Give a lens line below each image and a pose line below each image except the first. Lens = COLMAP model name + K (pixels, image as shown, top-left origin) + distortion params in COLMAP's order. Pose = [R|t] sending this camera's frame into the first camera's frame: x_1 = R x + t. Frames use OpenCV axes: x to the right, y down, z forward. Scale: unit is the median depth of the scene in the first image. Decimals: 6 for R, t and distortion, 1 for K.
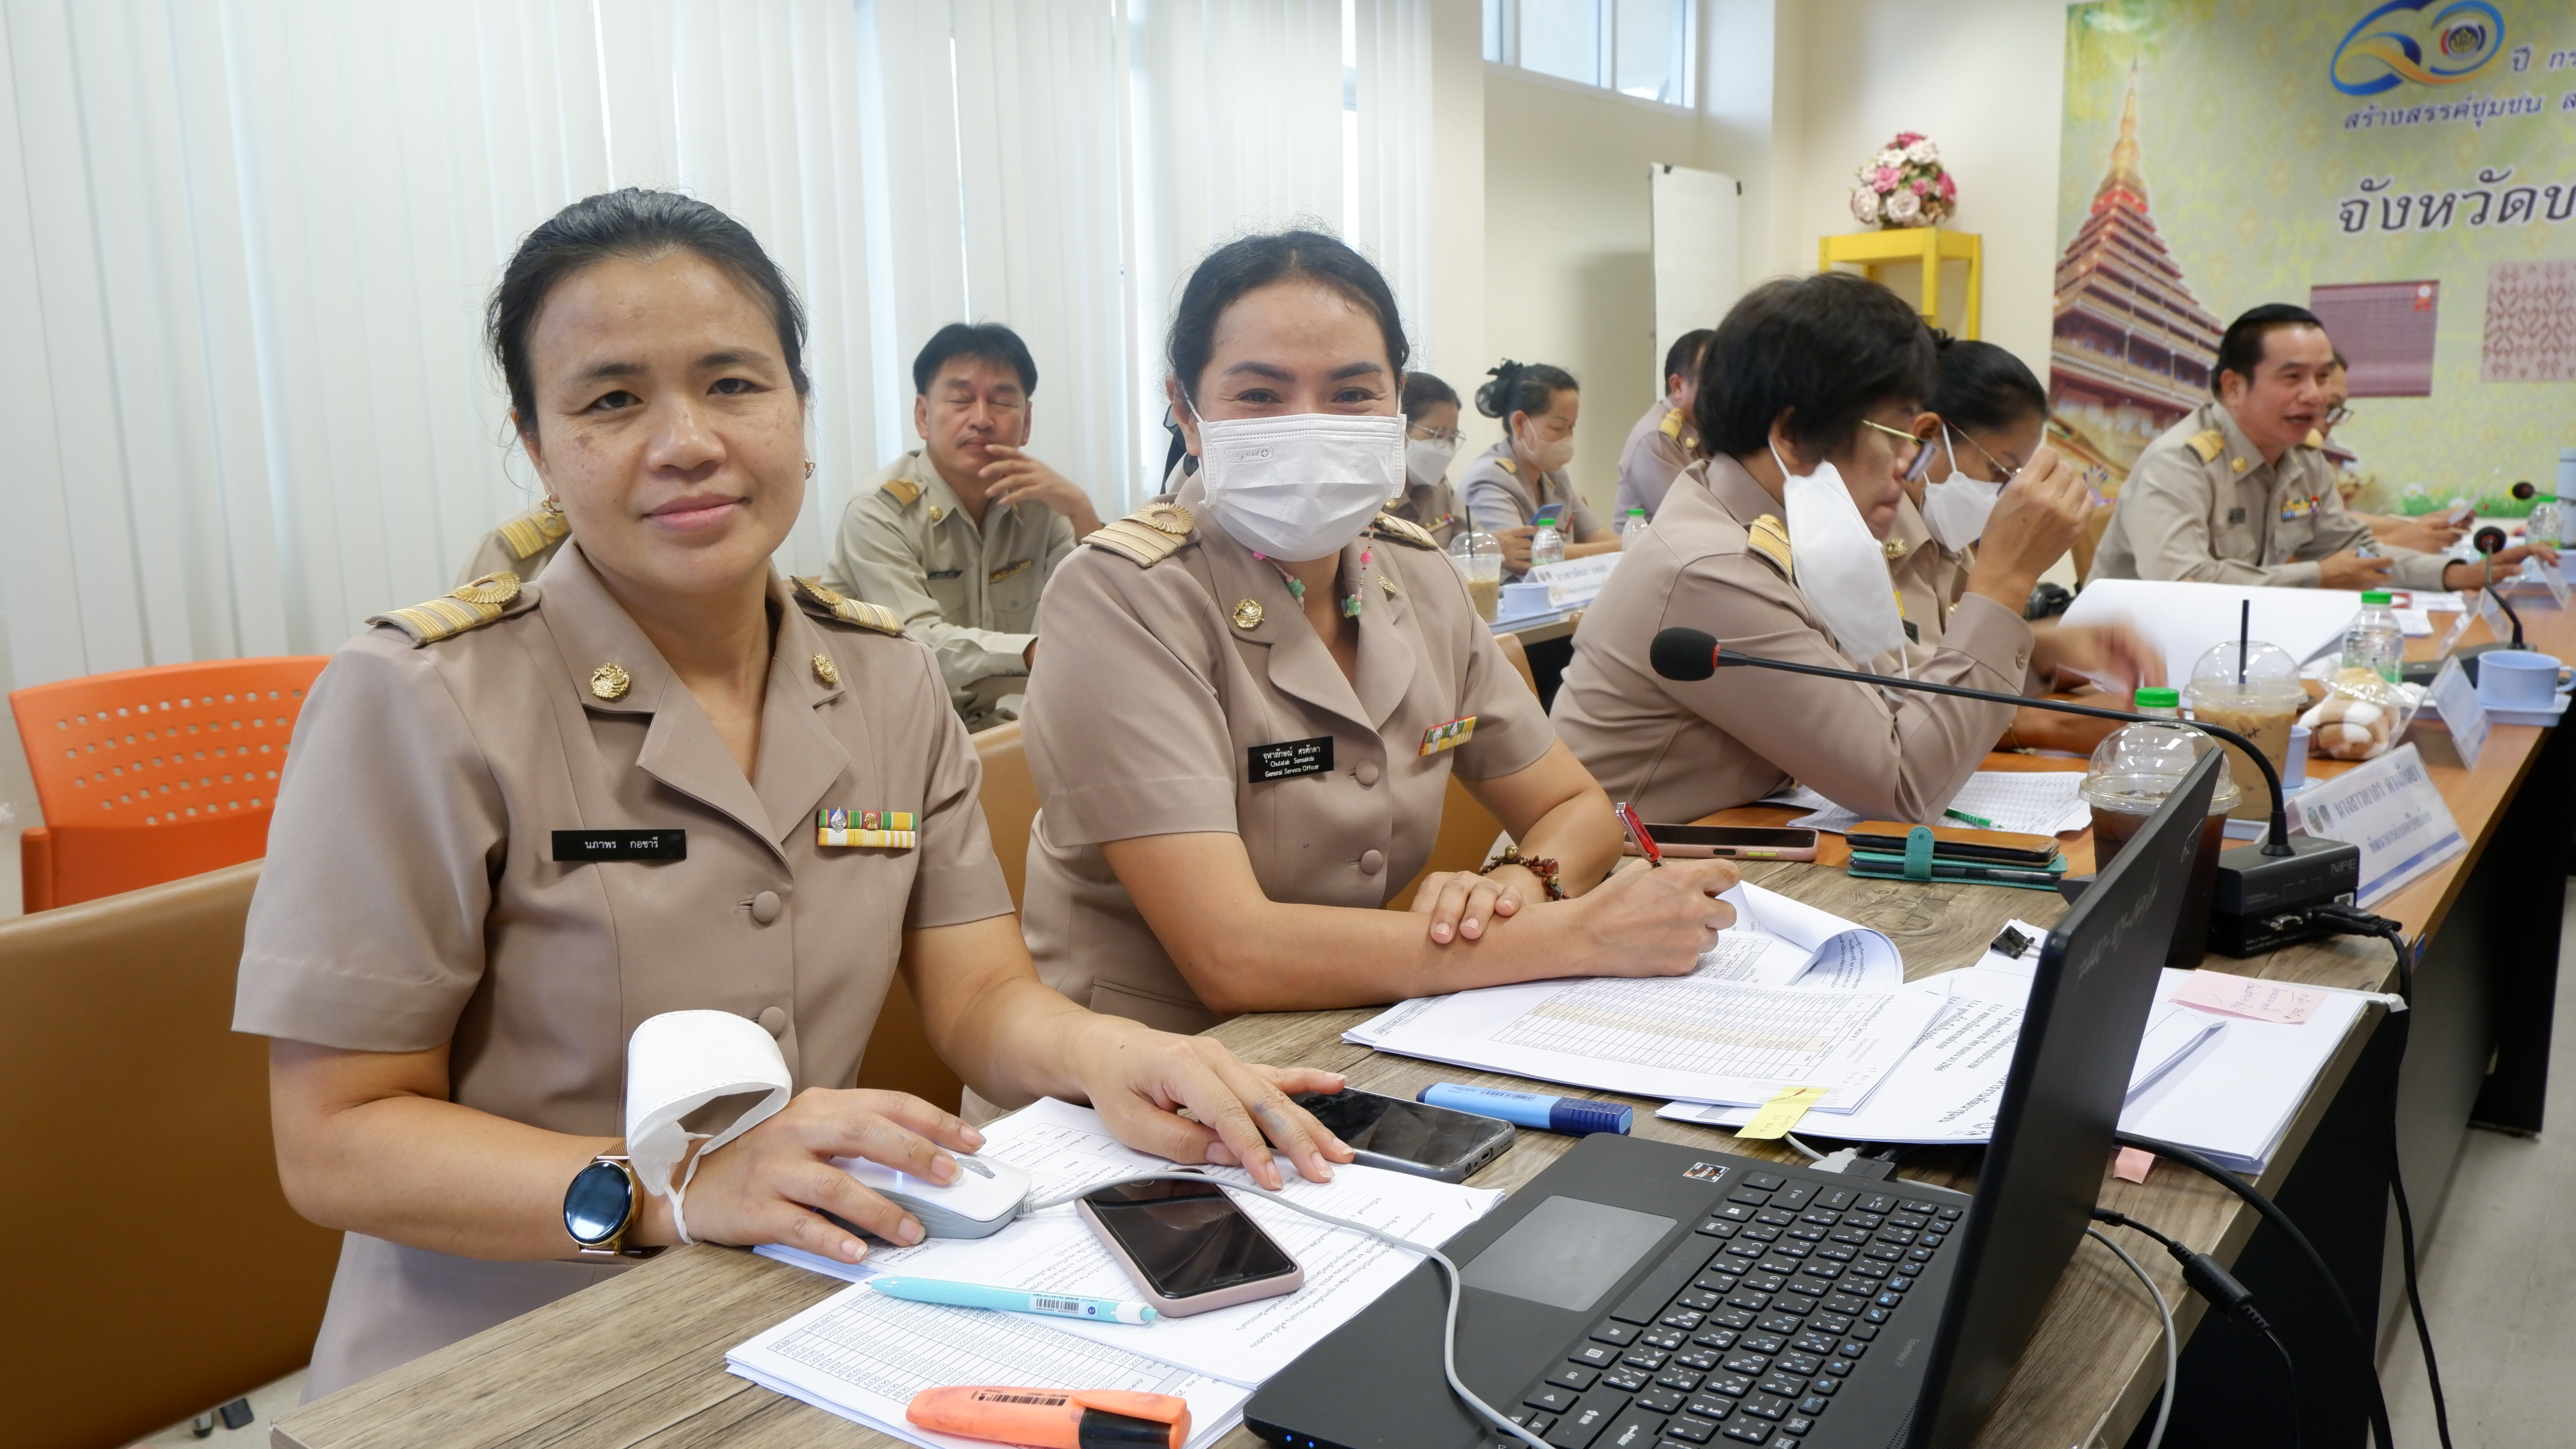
lens RADIAL K [[1884.2, 0, 1288.0], [0, 1884.2, 724.5], [0, 0, 1]] dist [-0.002772, -0.004228]
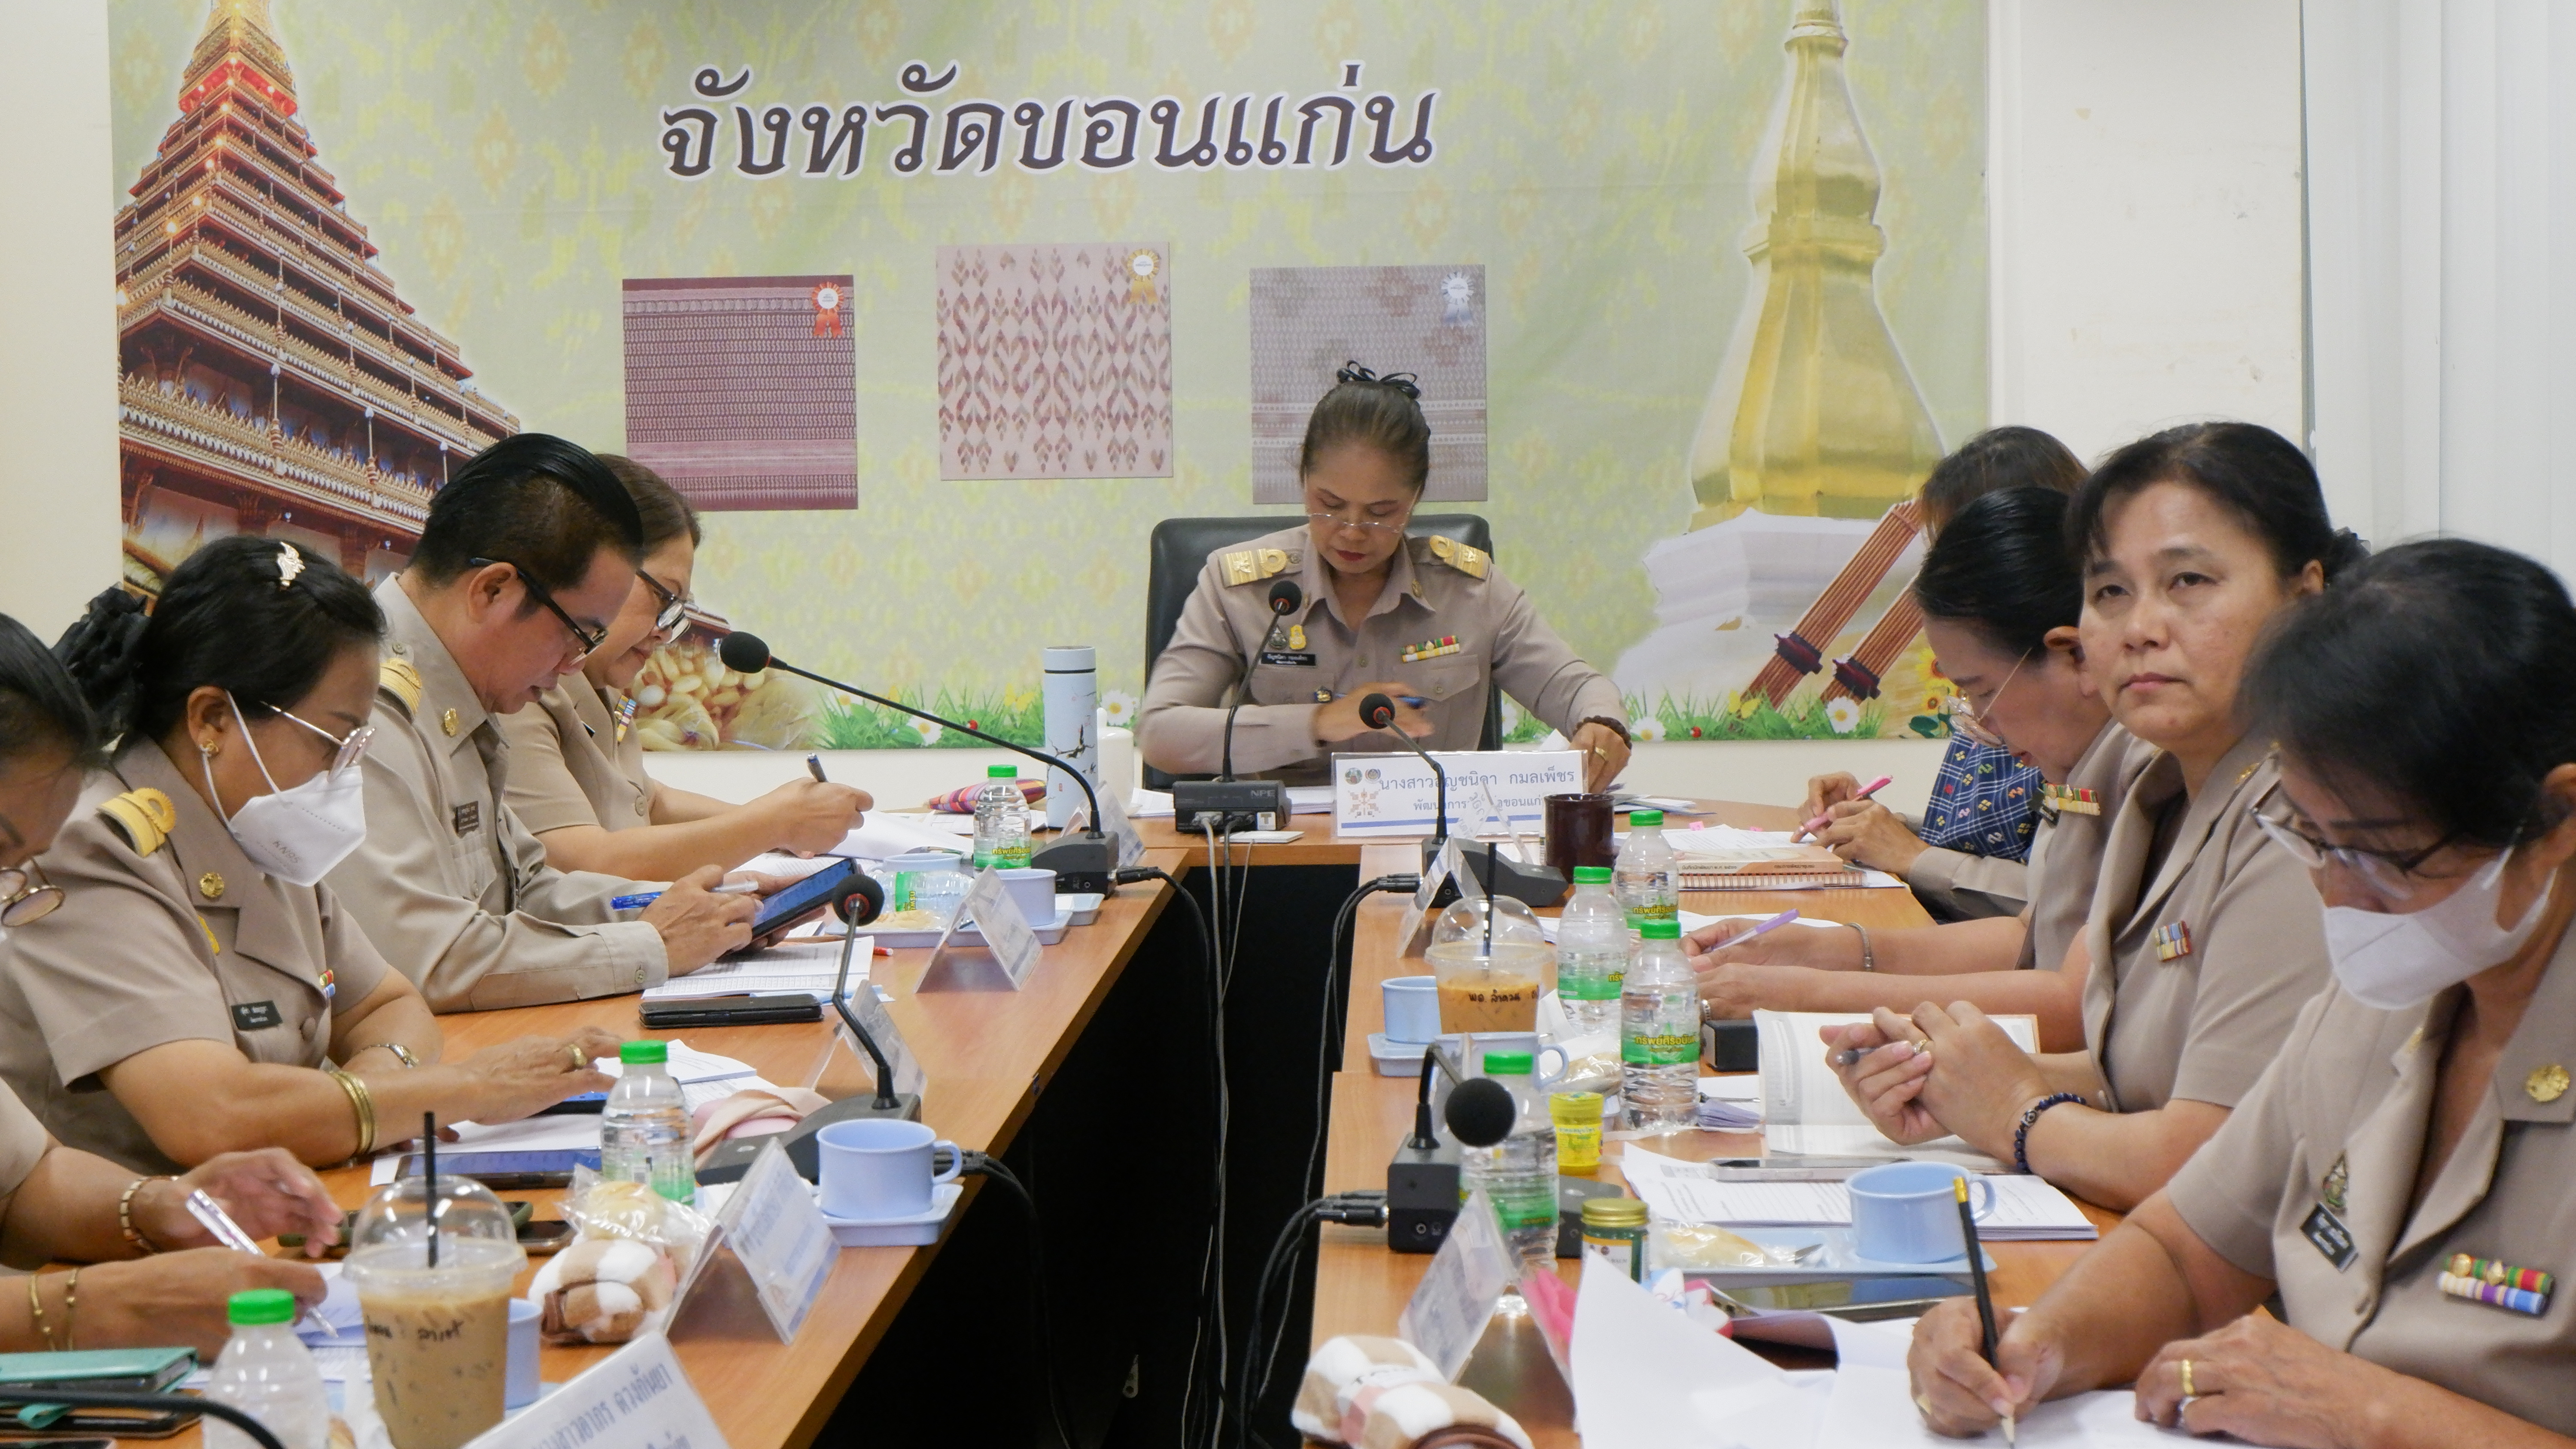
lens RADIAL K [[5005.7, 0, 1288.0], [0, 5005.7, 724.5], [0, 0, 1]] dist [-0.045412, -0.127130]
pose [[0.823872, -0.035824, 0.565642, -0.044203], [0.092103, 0.993197, -0.071248, -0.013638], [-0.559242, 0.110797, 0.821567, -0.134838]]
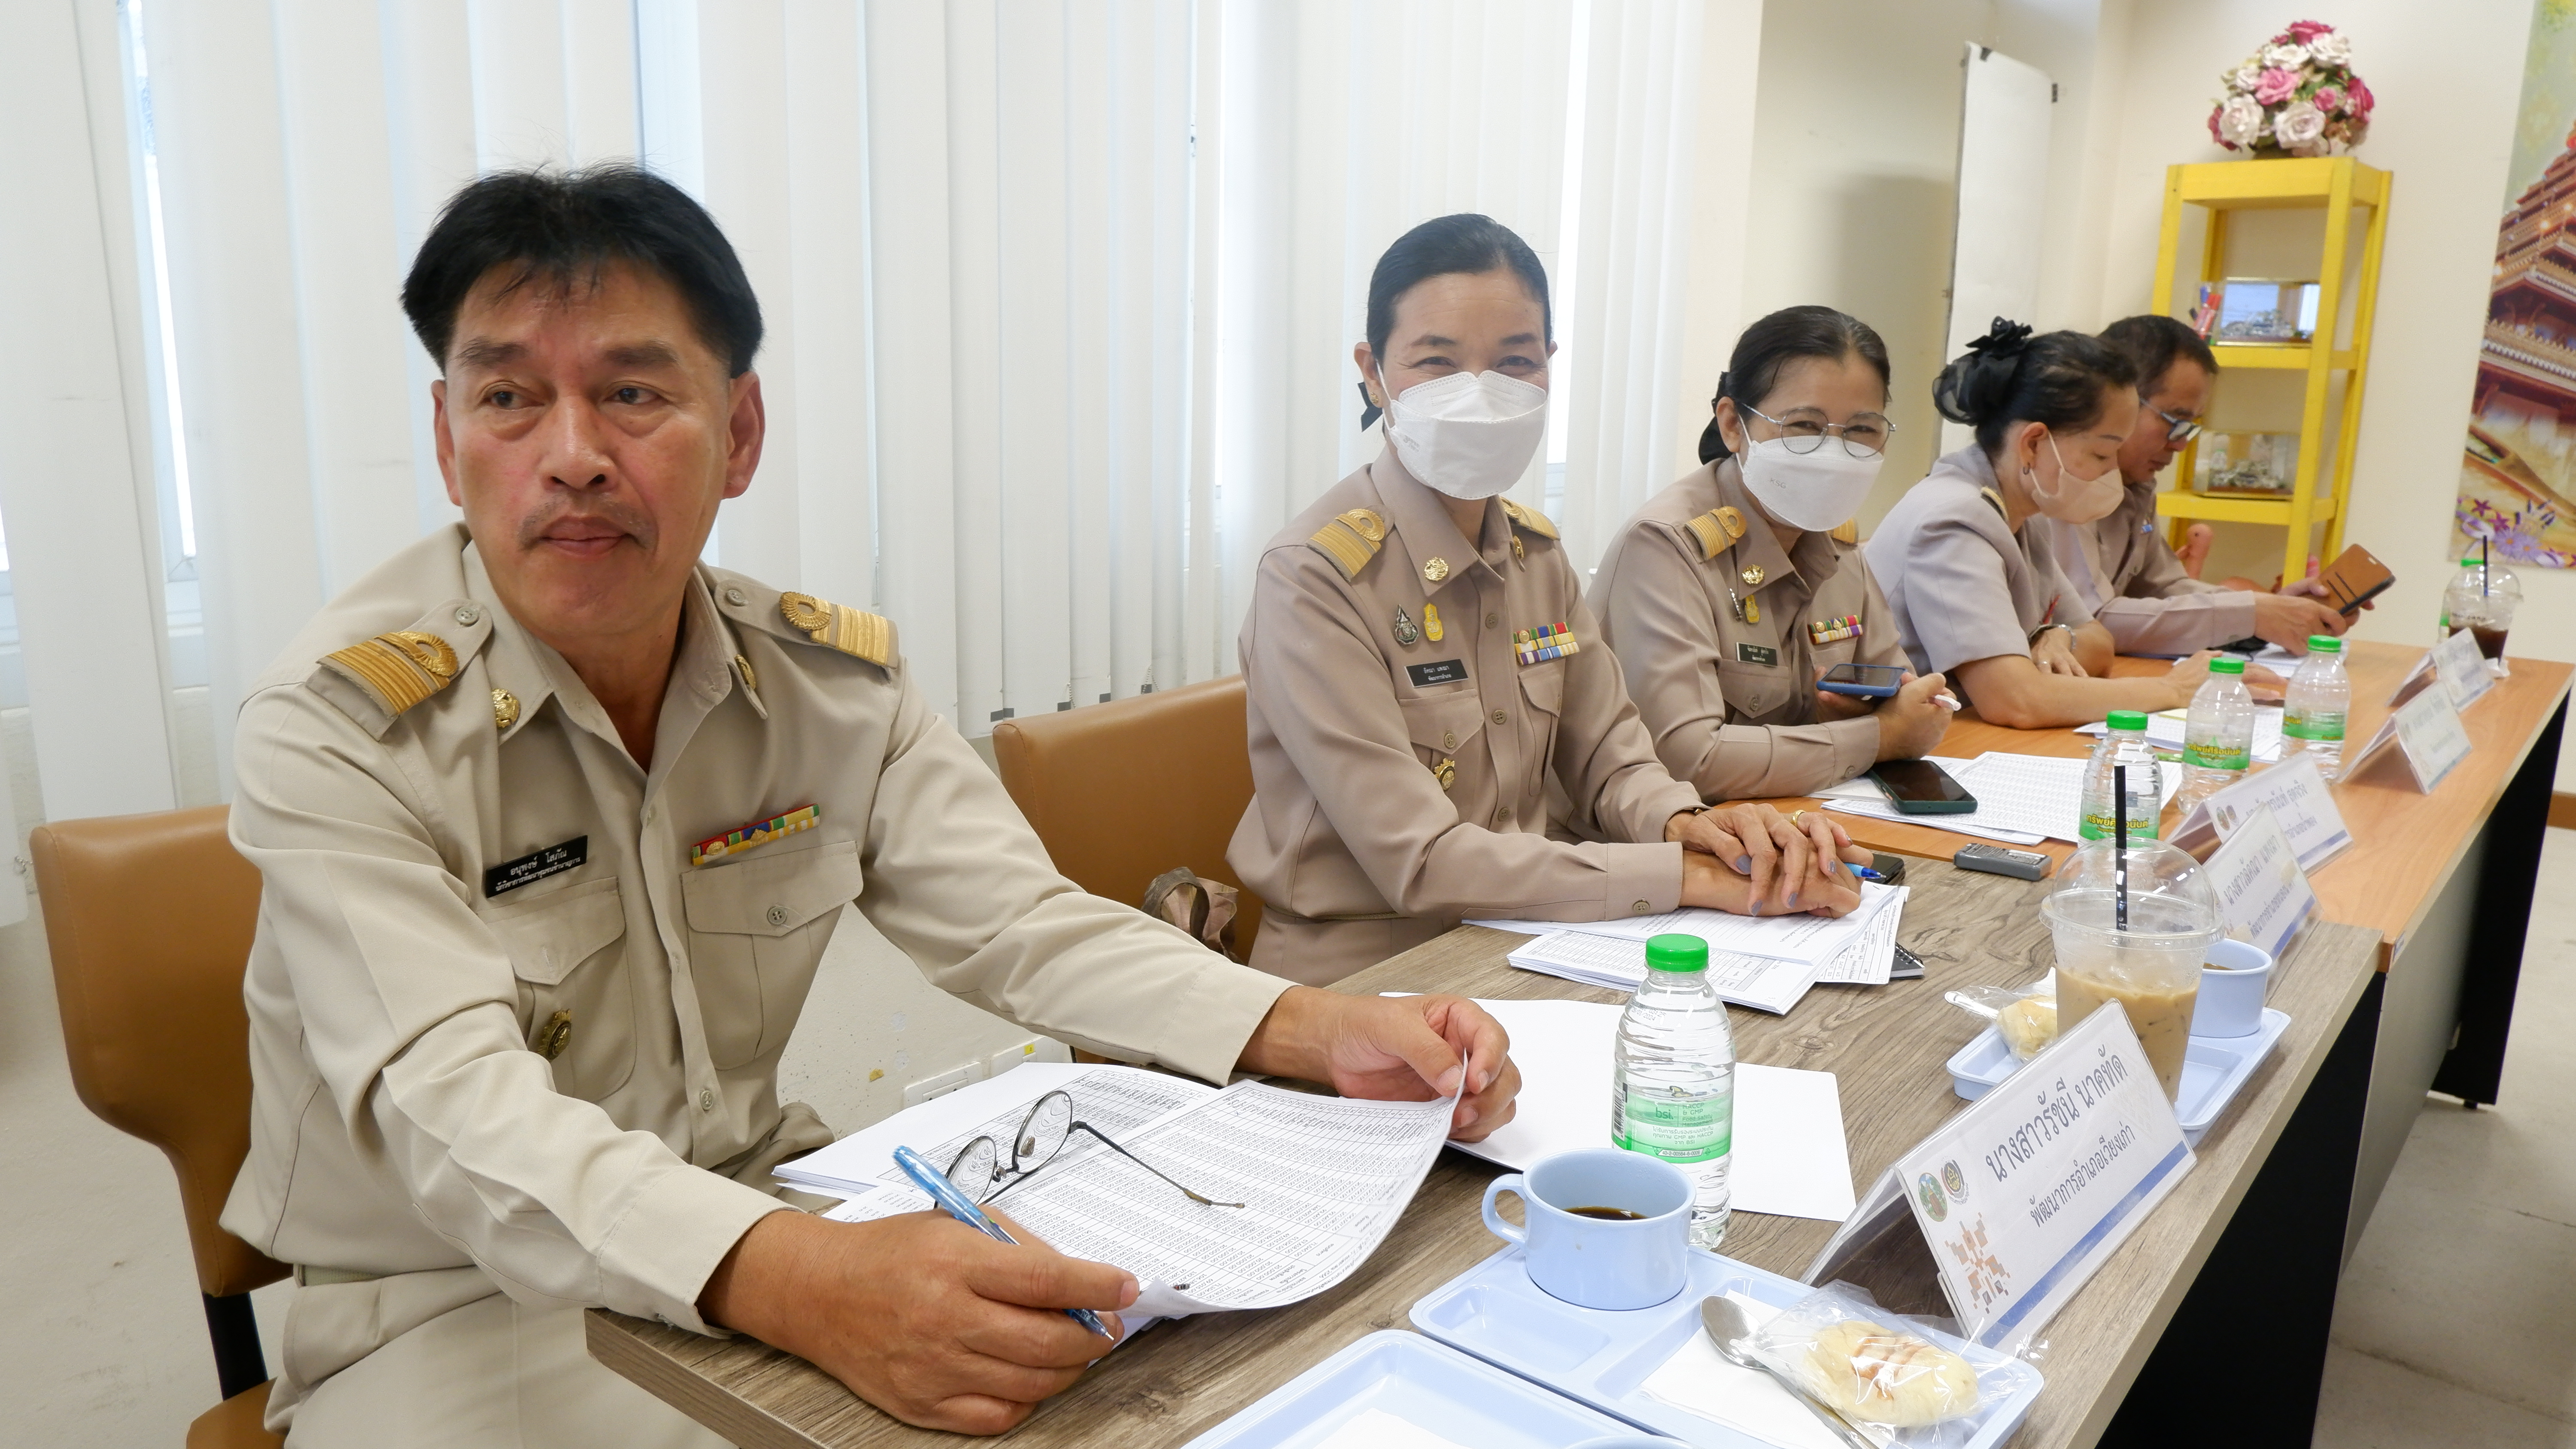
lens RADIAL K [[1765.2, 0, 1288.0], [0, 1765.2, 724.5], [0, 0, 1]] dist [0.004500, 0.003889]
pose [[0.998062, 0.055337, -0.028449, -0.024437], [-0.054082, 0.997603, 0.043162, -0.061065], [0.030769, -0.041540, 0.998663, 0.330068]]
